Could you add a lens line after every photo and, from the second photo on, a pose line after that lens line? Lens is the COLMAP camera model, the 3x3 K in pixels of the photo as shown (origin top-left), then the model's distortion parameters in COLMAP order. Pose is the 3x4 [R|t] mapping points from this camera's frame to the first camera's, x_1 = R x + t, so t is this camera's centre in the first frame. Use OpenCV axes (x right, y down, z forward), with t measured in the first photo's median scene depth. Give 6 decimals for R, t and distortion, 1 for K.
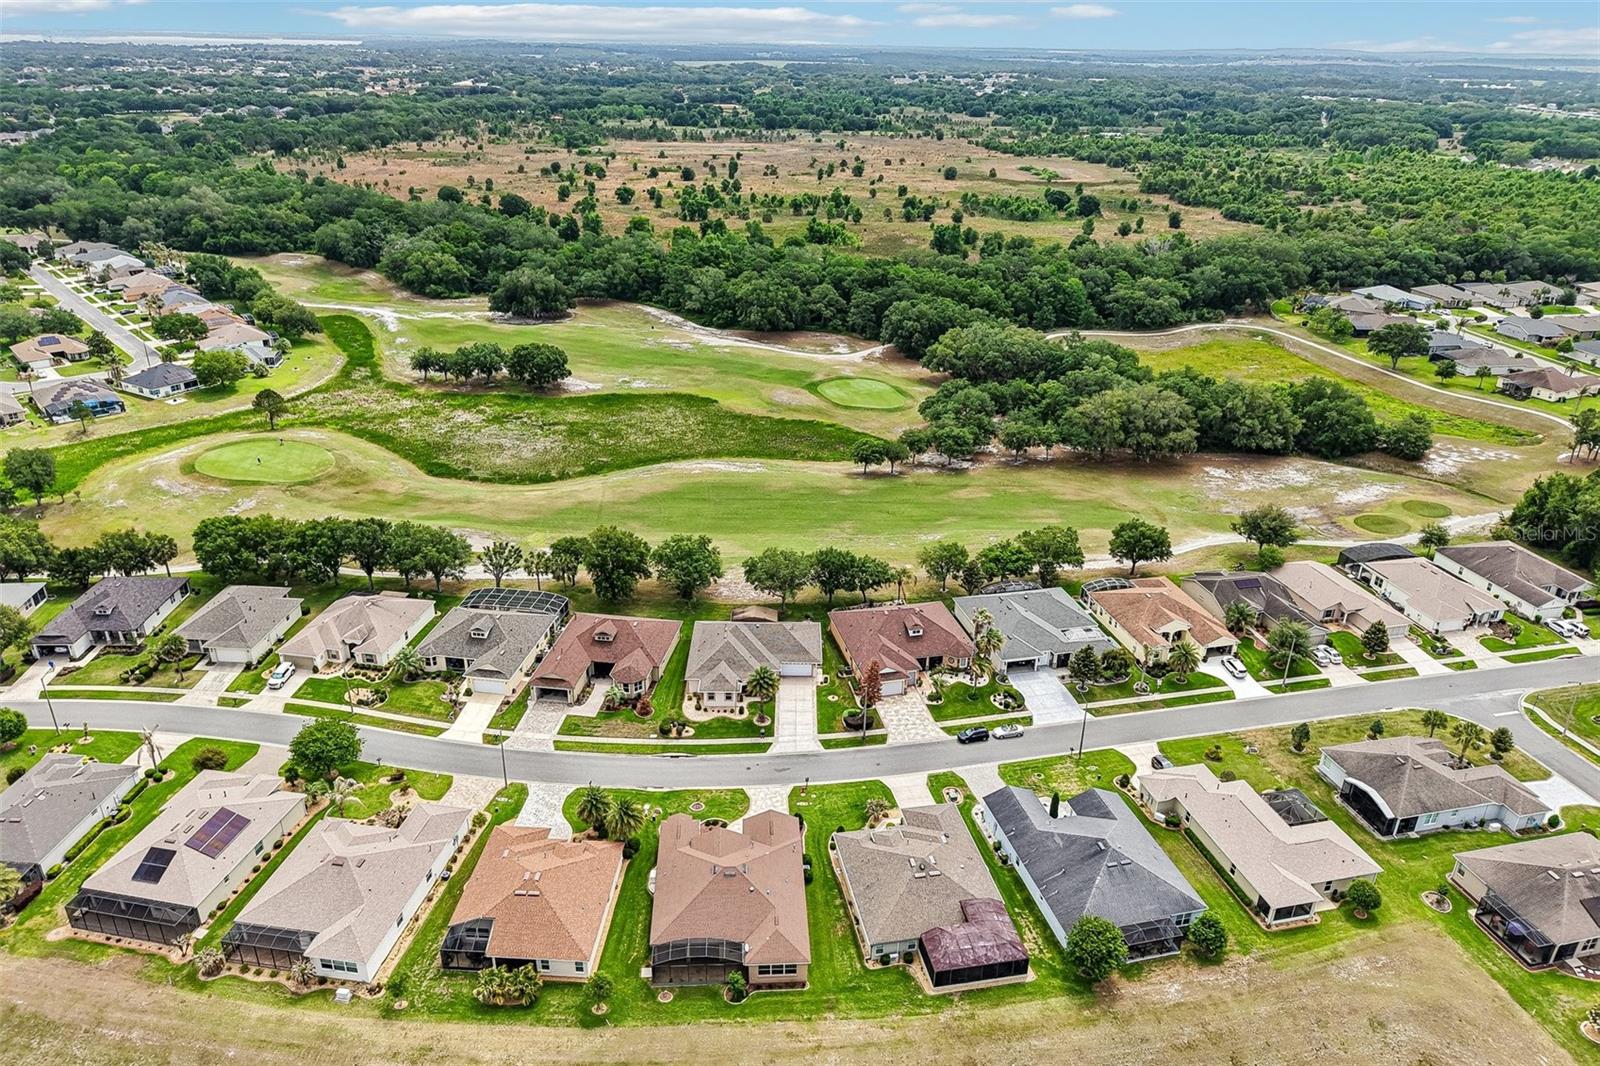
lens RADIAL K [[1104.1, 0, 800.0], [0, 1104.1, 533.0], [0, 0, 1]] dist [0.019410, -0.018658]
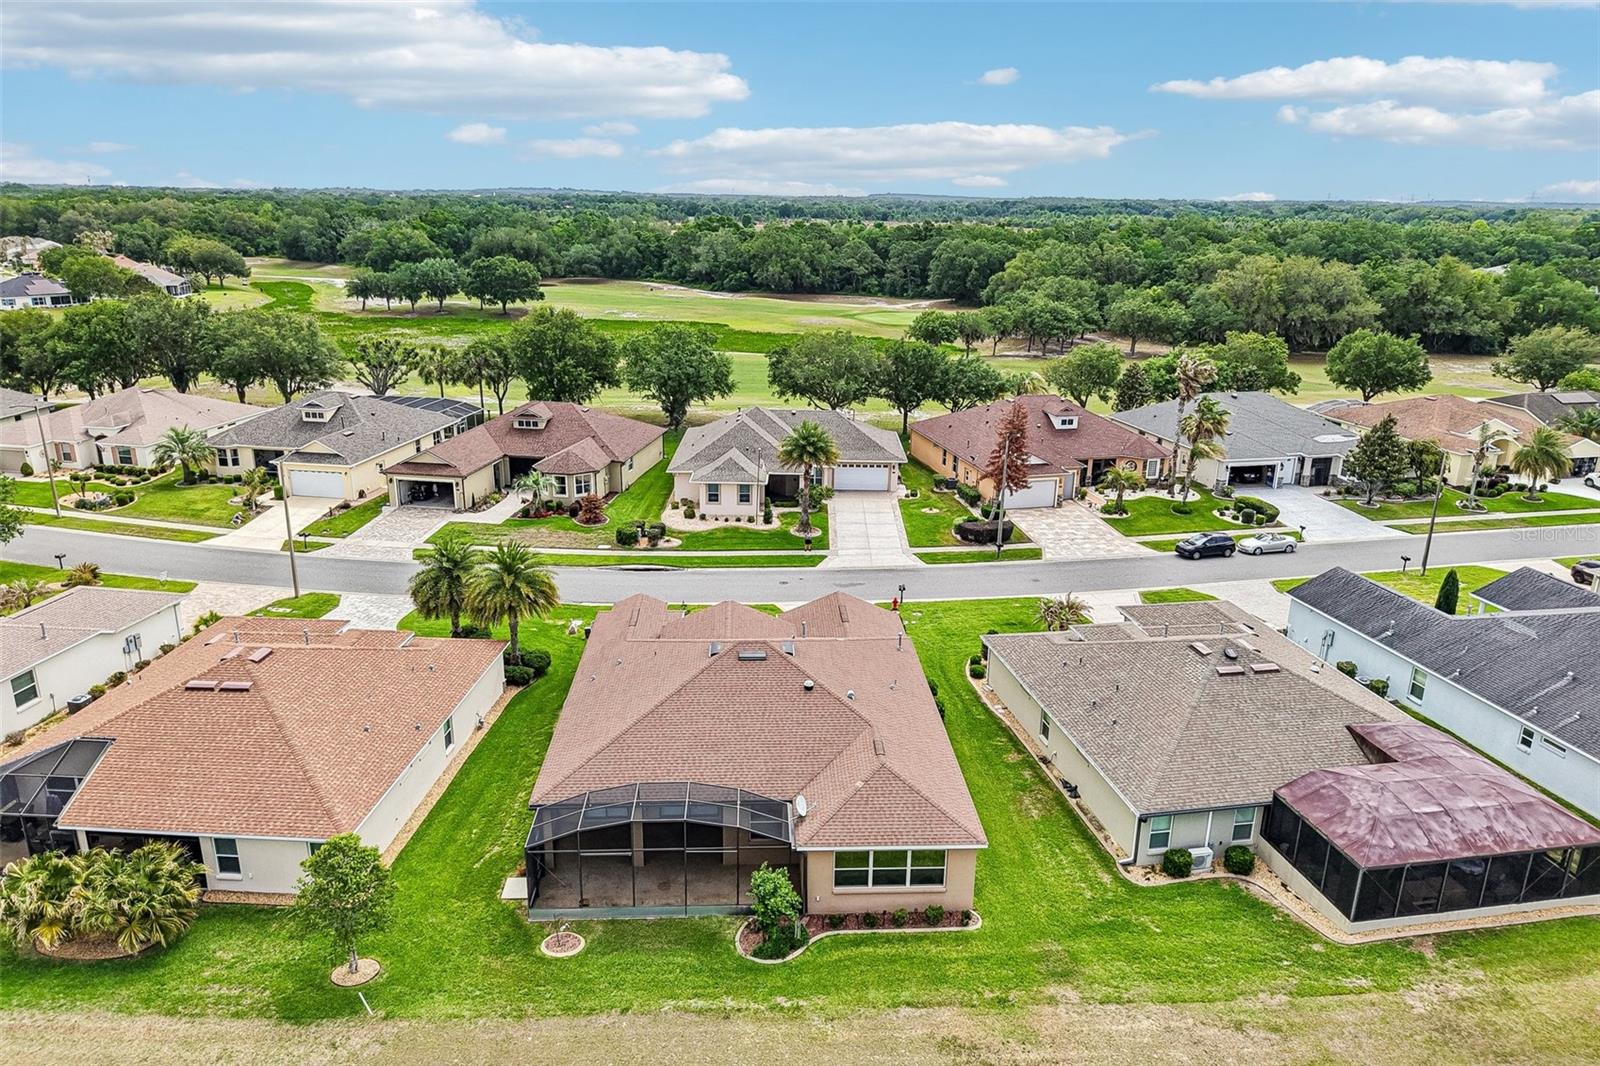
lens RADIAL K [[1104.1, 0, 800.0], [0, 1104.1, 533.0], [0, 0, 1]] dist [0.019410, -0.018658]
pose [[0.999963, 0.001305, -0.008450, -0.033374], [-0.002329, 0.992487, -0.122326, 0.242549], [0.008227, 0.122341, 0.992454, 0.469578]]
